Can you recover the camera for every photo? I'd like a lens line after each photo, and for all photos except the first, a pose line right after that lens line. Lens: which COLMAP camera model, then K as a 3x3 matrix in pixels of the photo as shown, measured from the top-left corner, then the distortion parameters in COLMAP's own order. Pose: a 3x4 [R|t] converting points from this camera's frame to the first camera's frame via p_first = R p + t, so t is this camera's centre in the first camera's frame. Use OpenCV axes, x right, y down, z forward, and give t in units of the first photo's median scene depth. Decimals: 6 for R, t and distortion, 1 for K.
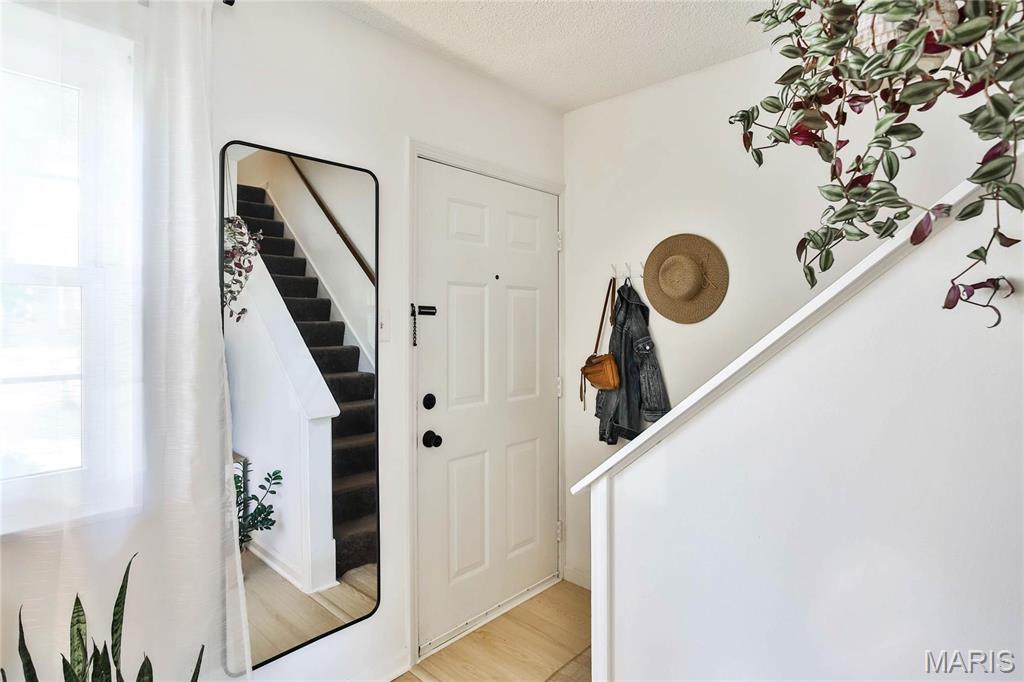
lens RADIAL K [[526.2, 0, 522.5], [0, 526.2, 334.7], [0, 0, 1]] dist [-0.056649, 0.032341]
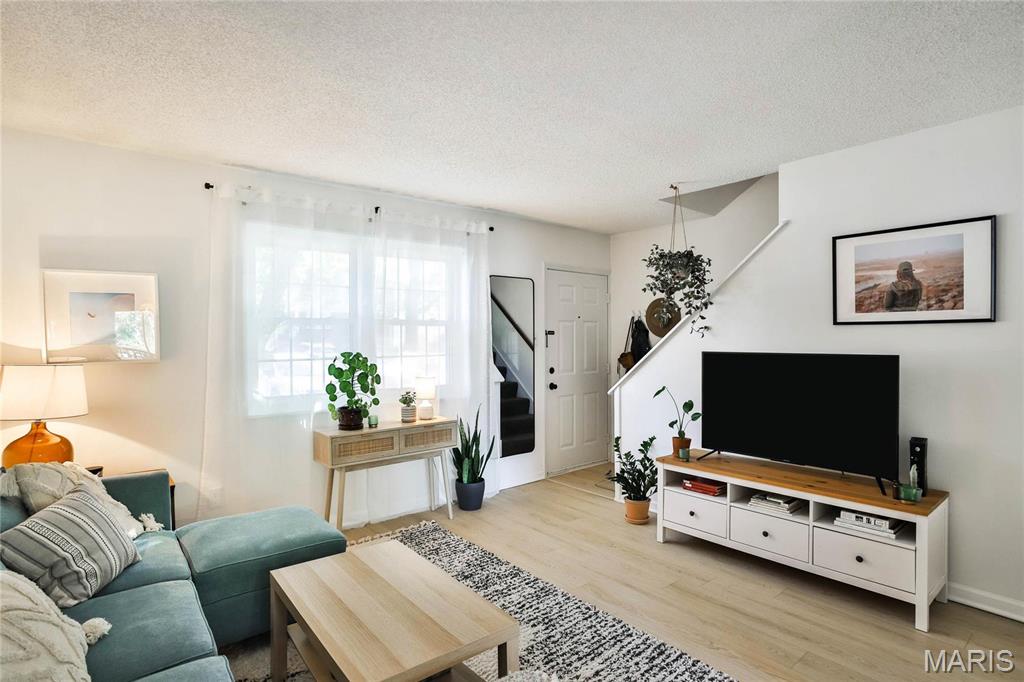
lens RADIAL K [[526.2, 0, 522.5], [0, 526.2, 334.7], [0, 0, 1]] dist [-0.056649, 0.032341]
pose [[0.992384, -0.003902, -0.123124, -0.012458], [0.000500, 0.999618, -0.027647, 0.026555], [0.123184, 0.027375, 0.992006, -1.246027]]
